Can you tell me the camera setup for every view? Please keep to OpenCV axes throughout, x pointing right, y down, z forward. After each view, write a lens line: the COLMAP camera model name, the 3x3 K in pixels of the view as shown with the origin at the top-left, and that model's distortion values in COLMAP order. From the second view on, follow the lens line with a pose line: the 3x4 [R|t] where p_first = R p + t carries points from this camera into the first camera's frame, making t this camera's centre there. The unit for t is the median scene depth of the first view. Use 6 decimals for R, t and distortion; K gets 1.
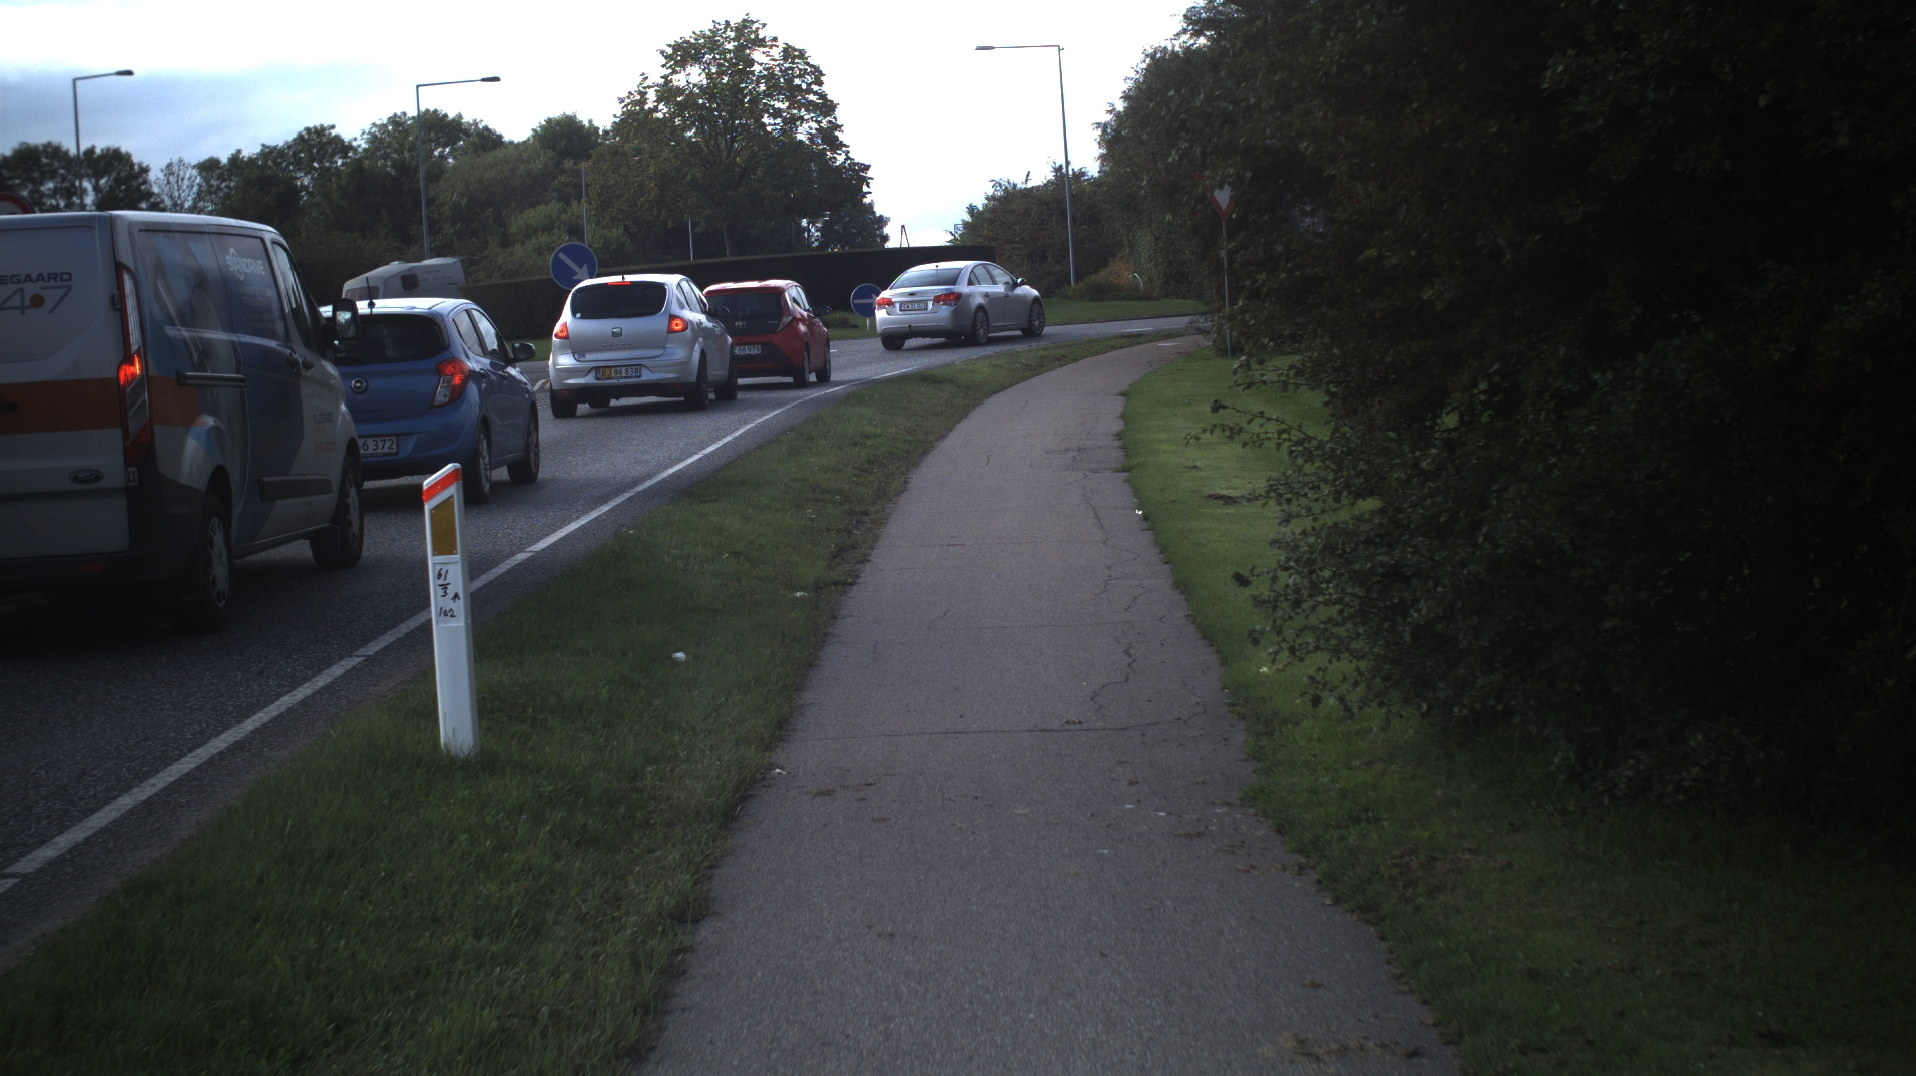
lens RADIAL K [[3076.0, 0, 958.0], [0, 3076.0, 538.0], [0, 0, 1]] dist [-0.259365, 0.208226]
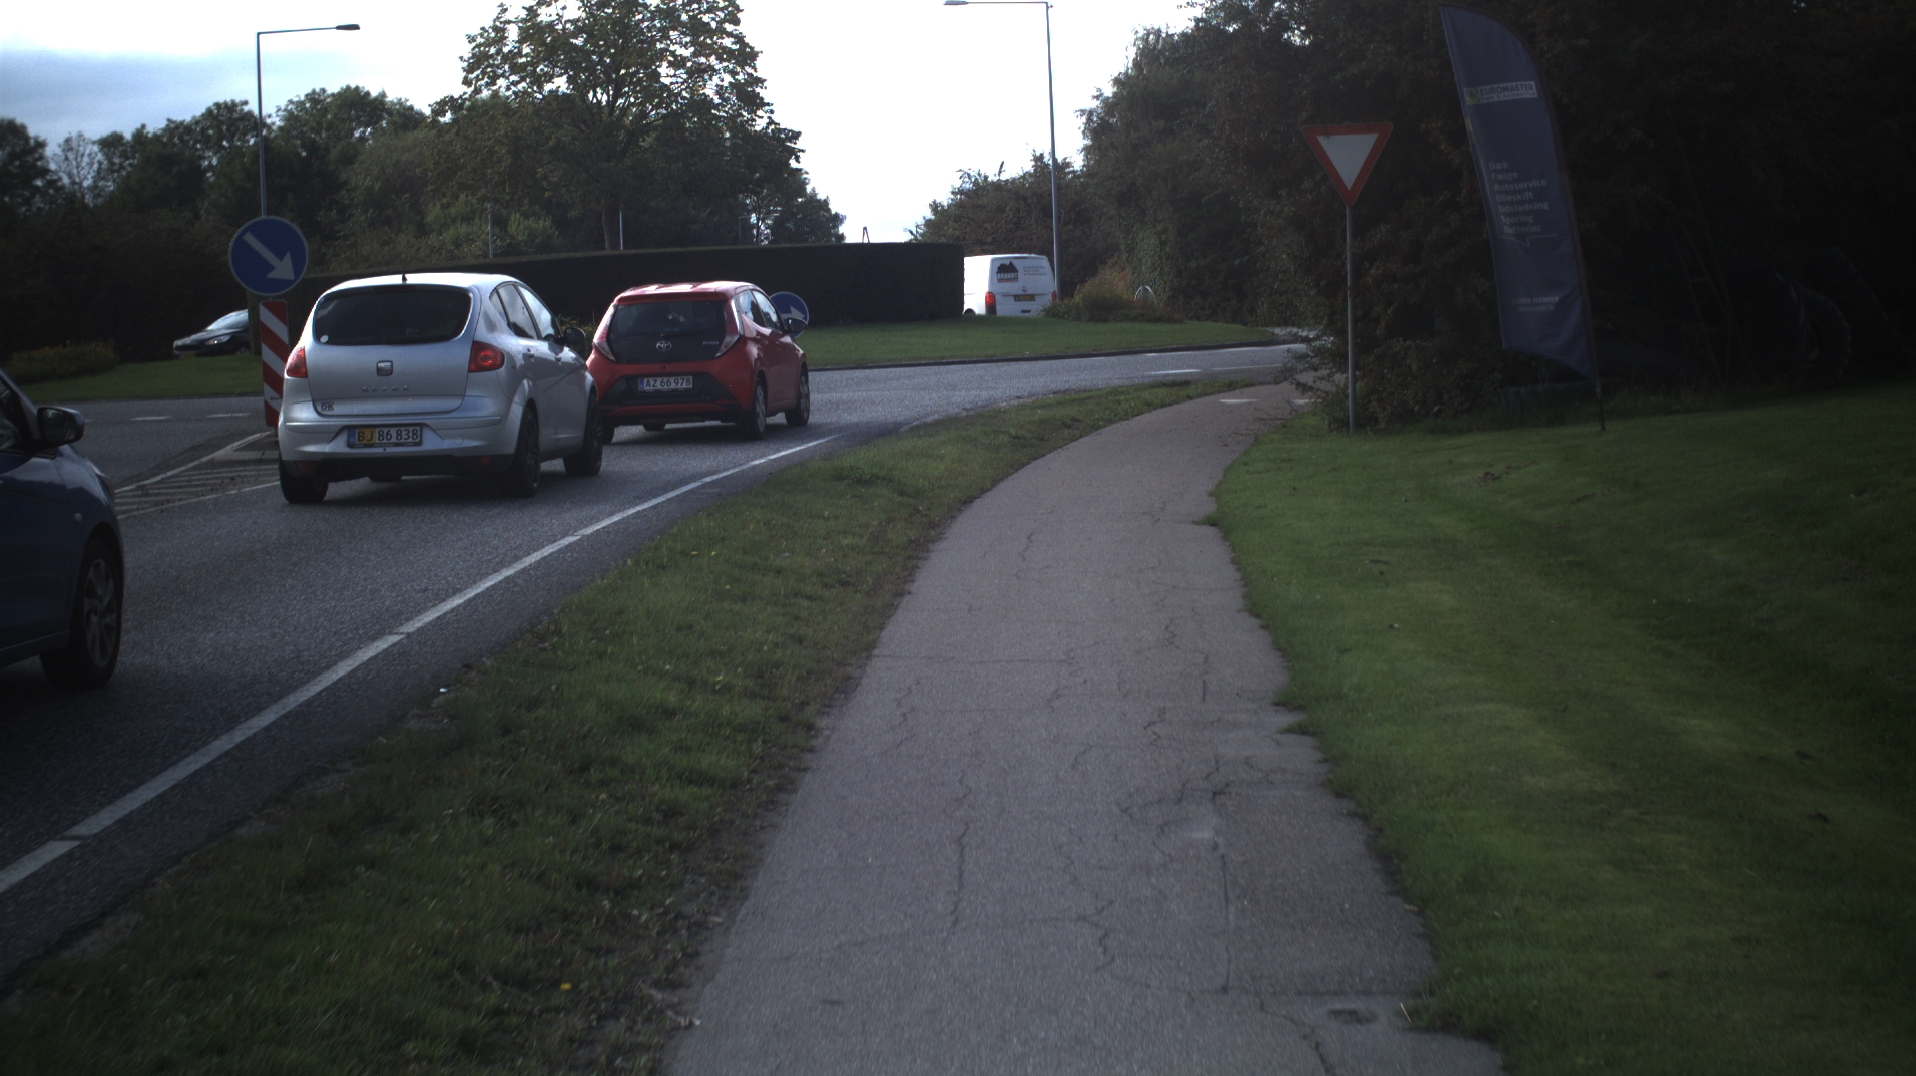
lens RADIAL K [[3076.0, 0, 958.0], [0, 3076.0, 538.0], [0, 0, 1]] dist [-0.259365, 0.208226]
pose [[0.999613, 0.023895, 0.014250, 0.000929], [-0.023874, 0.999714, -0.001597, -0.013571], [-0.014284, 0.001256, 0.999897, 0.152364]]
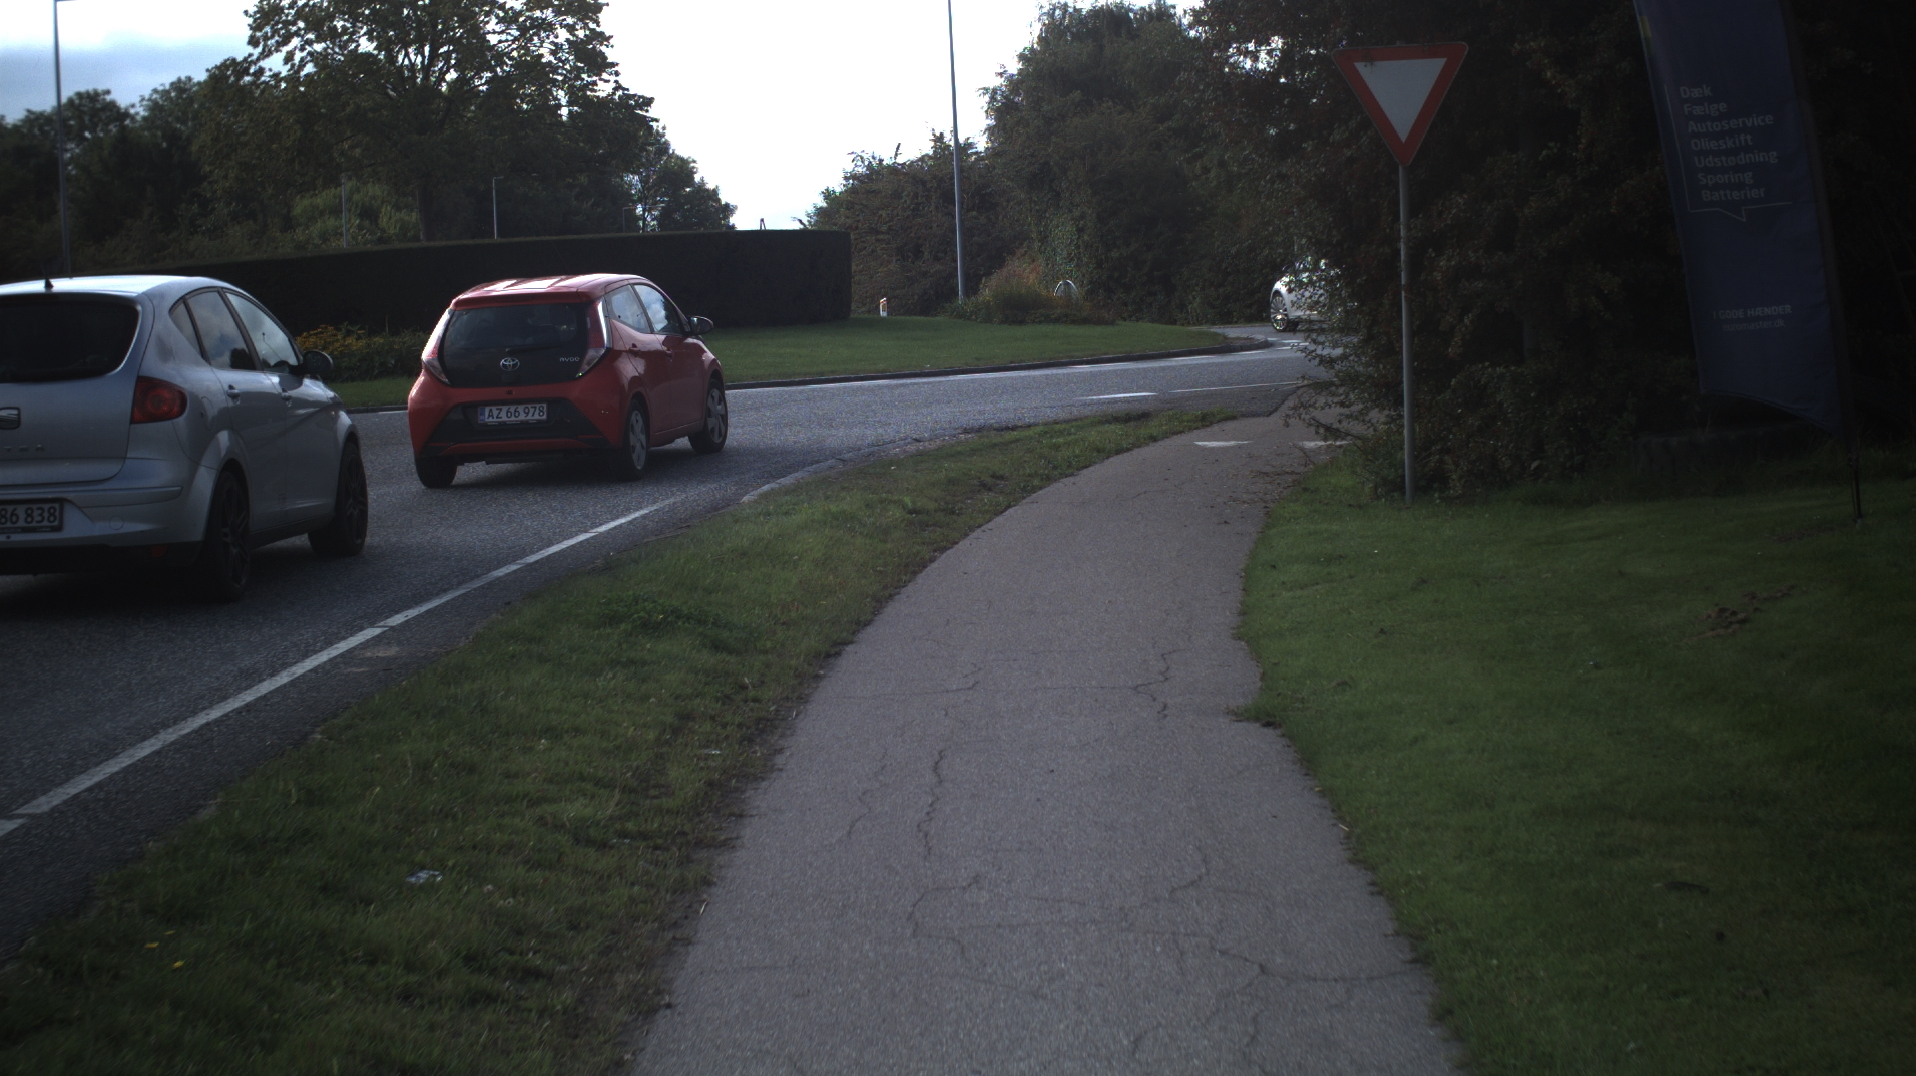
lens RADIAL K [[3076.0, 0, 958.0], [0, 3076.0, 538.0], [0, 0, 1]] dist [-0.259365, 0.208226]
pose [[0.998807, 0.015351, 0.046356, 0.003508], [-0.015397, 0.999881, 0.000627, -0.020529], [-0.046341, -0.001340, 0.998925, 0.228667]]
